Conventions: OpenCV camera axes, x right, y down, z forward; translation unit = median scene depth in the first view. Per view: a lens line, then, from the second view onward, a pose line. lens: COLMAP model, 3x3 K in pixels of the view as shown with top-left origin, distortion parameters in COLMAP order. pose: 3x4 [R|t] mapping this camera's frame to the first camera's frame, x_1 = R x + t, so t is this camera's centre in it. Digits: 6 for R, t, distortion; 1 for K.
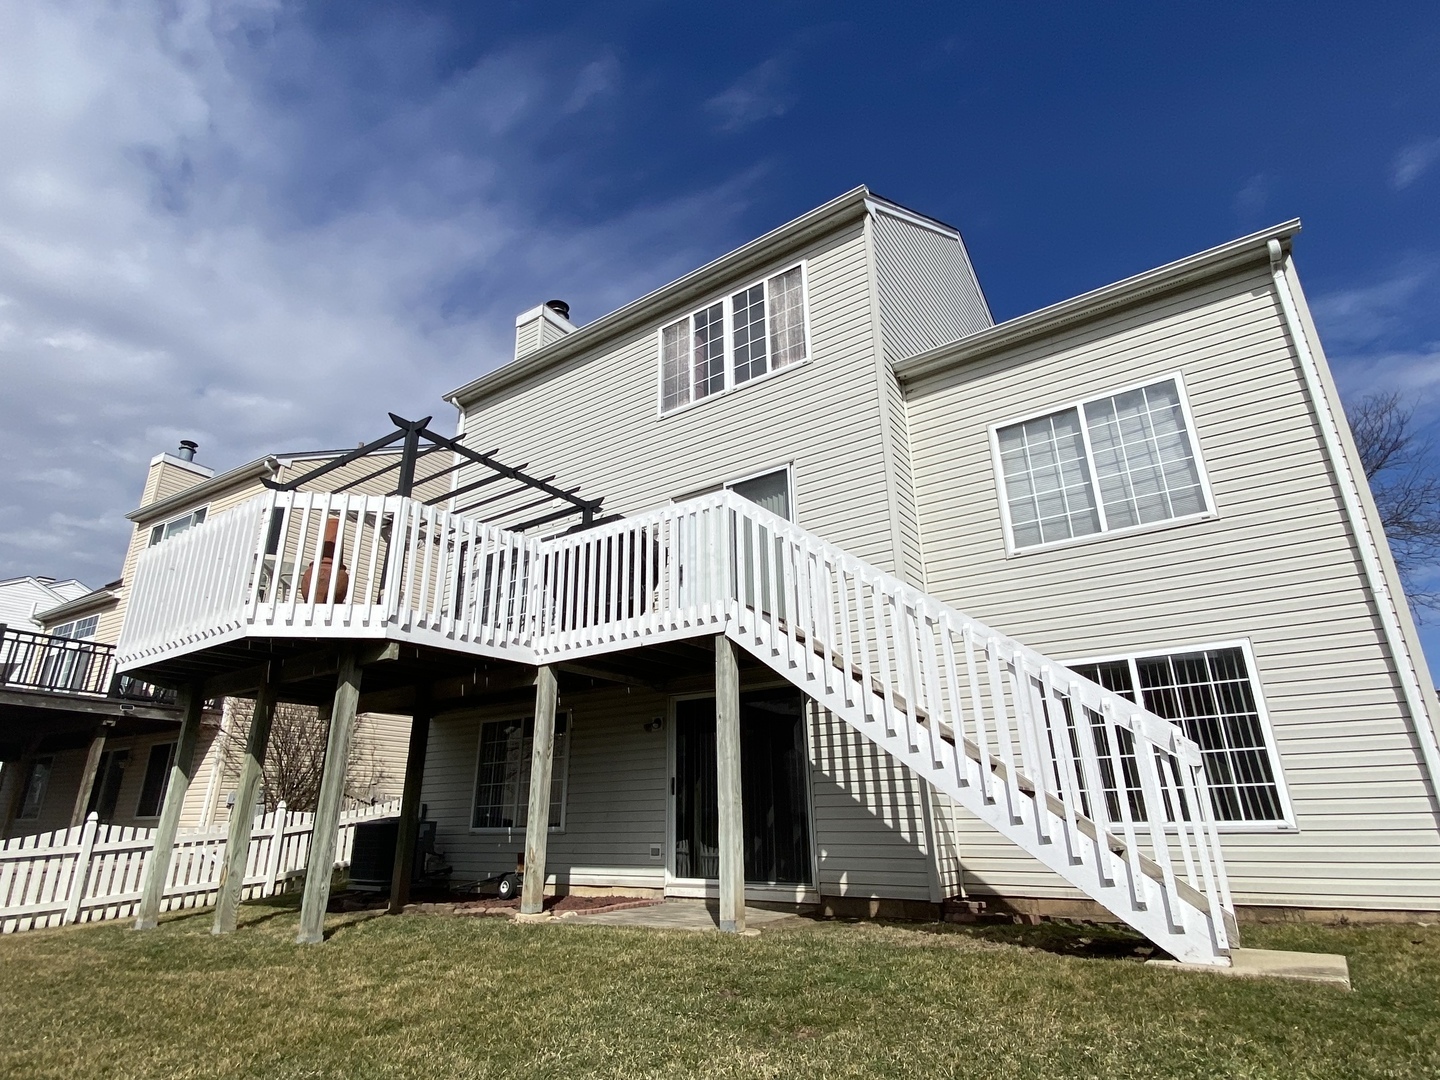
lens RADIAL K [[752.6, 0, 720.0], [0, 752.6, 540.0], [0, 0, 1]] dist [-0.000448, -0.000078]
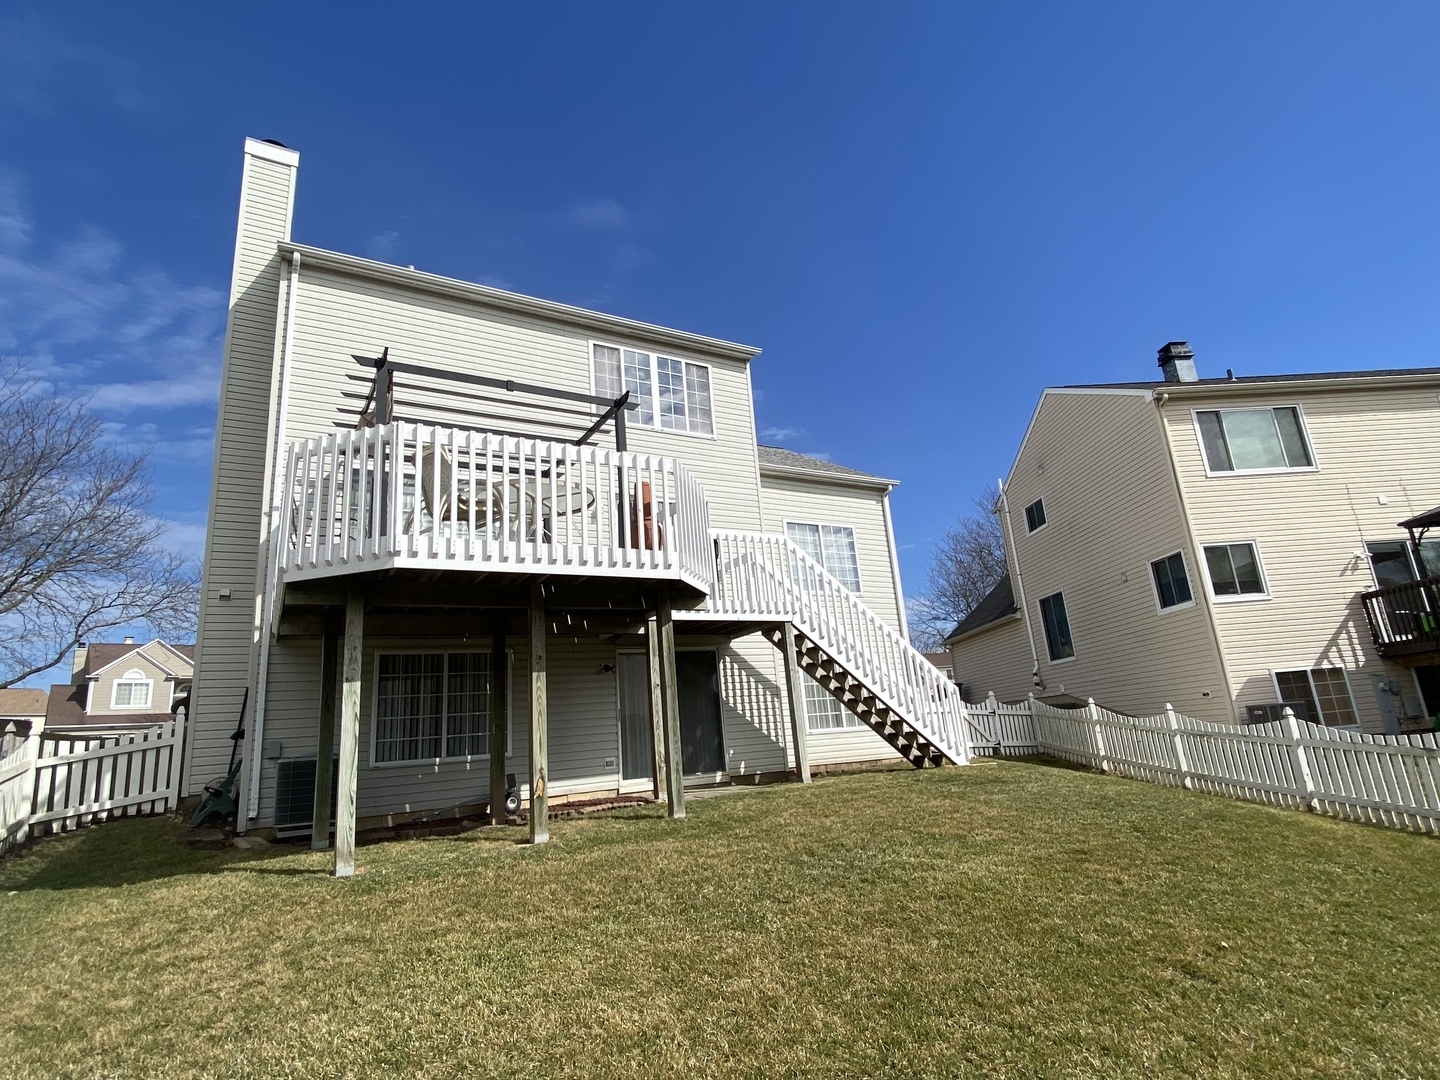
lens RADIAL K [[752.6, 0, 720.0], [0, 752.6, 540.0], [0, 0, 1]] dist [-0.000448, -0.000078]
pose [[0.429794, 0.214223, 0.877146, -1.402374], [-0.245656, 0.962546, -0.114711, 0.155727], [-0.868867, -0.166174, 0.466321, 0.309059]]
